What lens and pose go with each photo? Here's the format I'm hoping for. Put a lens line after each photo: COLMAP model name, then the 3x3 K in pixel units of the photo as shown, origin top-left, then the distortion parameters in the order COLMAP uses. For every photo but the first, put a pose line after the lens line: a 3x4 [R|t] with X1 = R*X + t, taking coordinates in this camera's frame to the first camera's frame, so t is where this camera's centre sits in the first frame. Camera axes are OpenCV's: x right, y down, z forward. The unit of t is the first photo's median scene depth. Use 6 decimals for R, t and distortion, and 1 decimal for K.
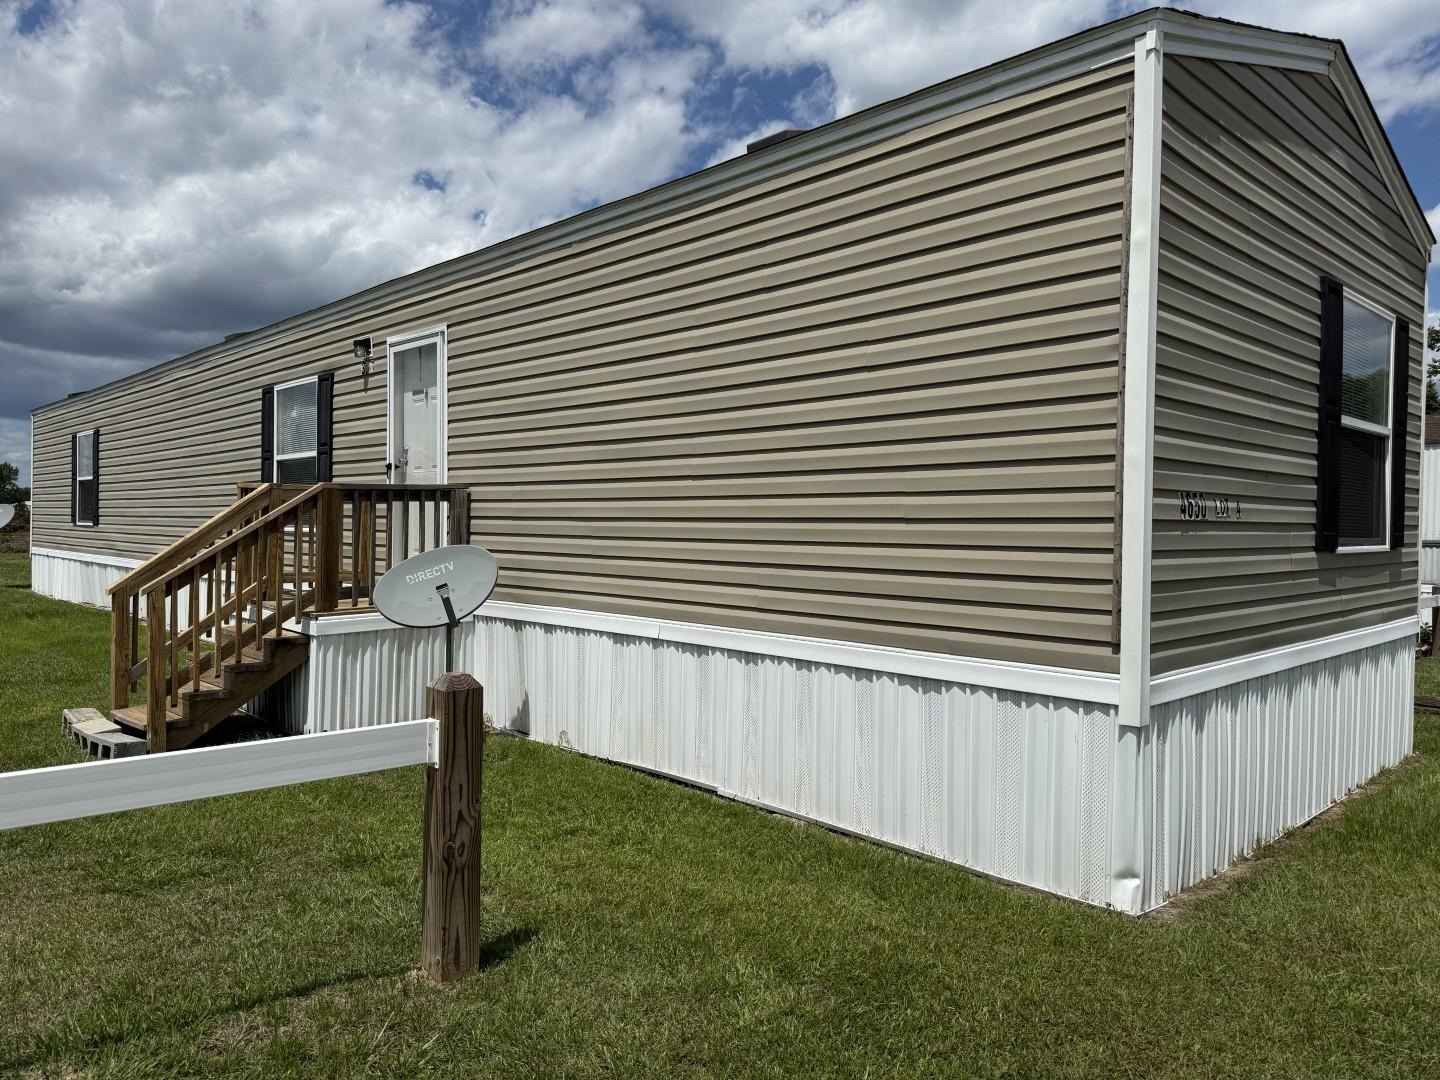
lens RADIAL K [[1005.9, 0, 719.5], [0, 1005.9, 538.4], [0, 0, 1]] dist [0.053407, -0.083898]
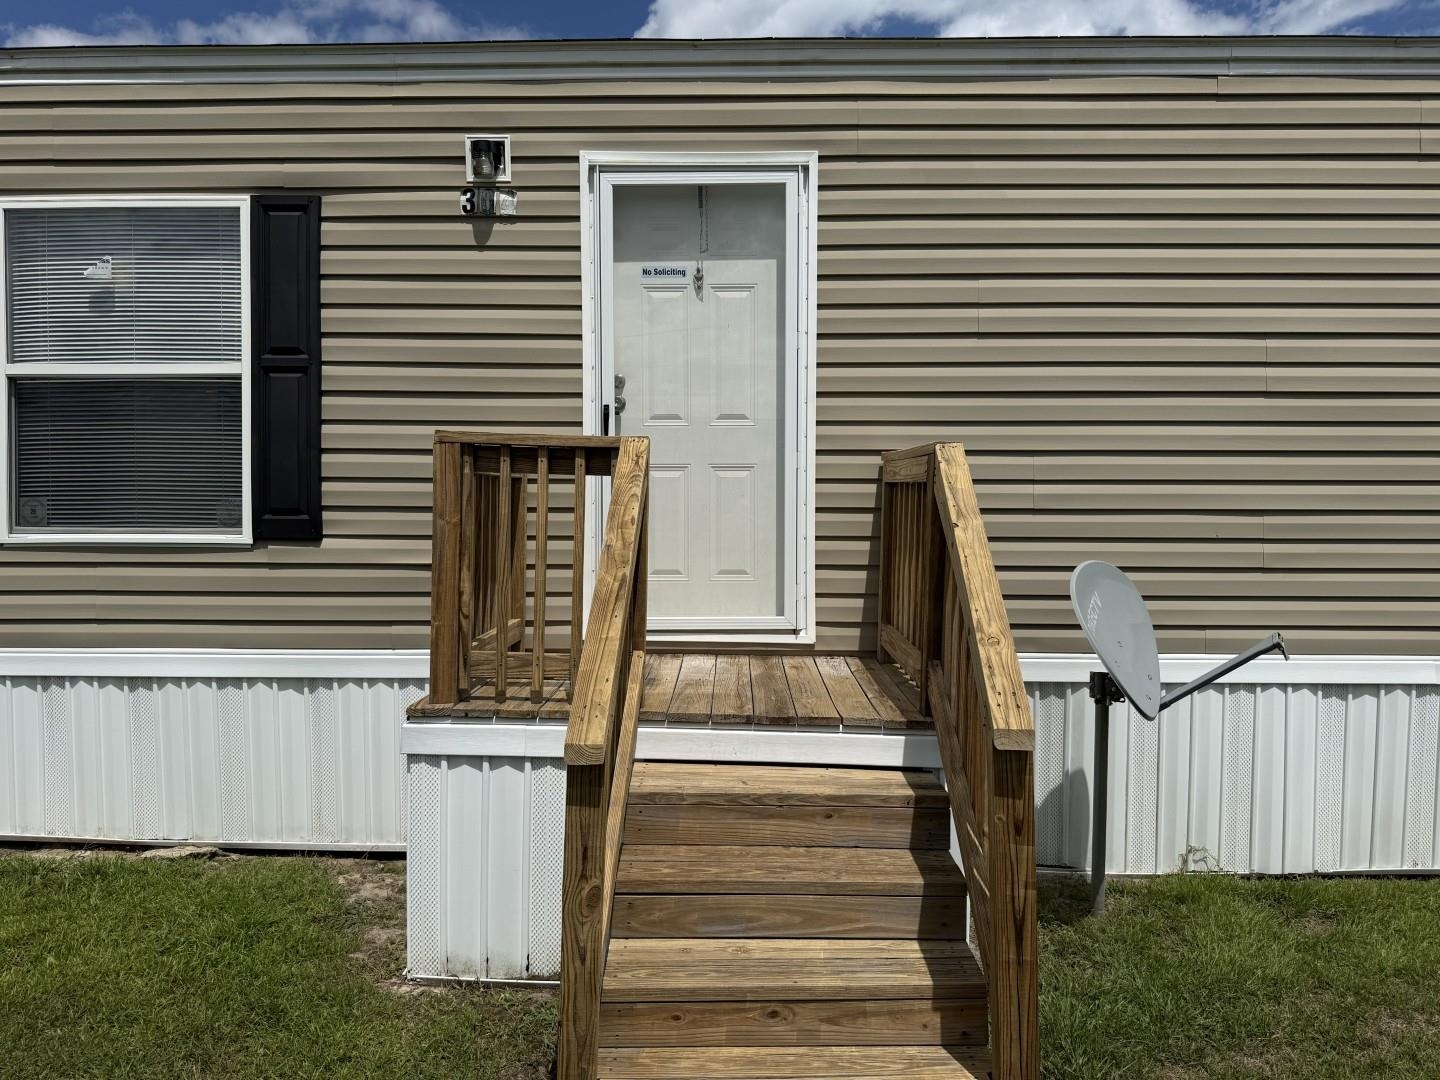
lens RADIAL K [[922.5, 0, 719.9], [0, 922.5, 536.4], [0, 0, 1]] dist [-0.000215, 0.000059]
pose [[0.705868, -0.026596, 0.707844, -0.601121], [0.016997, 0.999643, 0.020610, -0.016861], [-0.708140, -0.002517, 0.706068, 0.625805]]
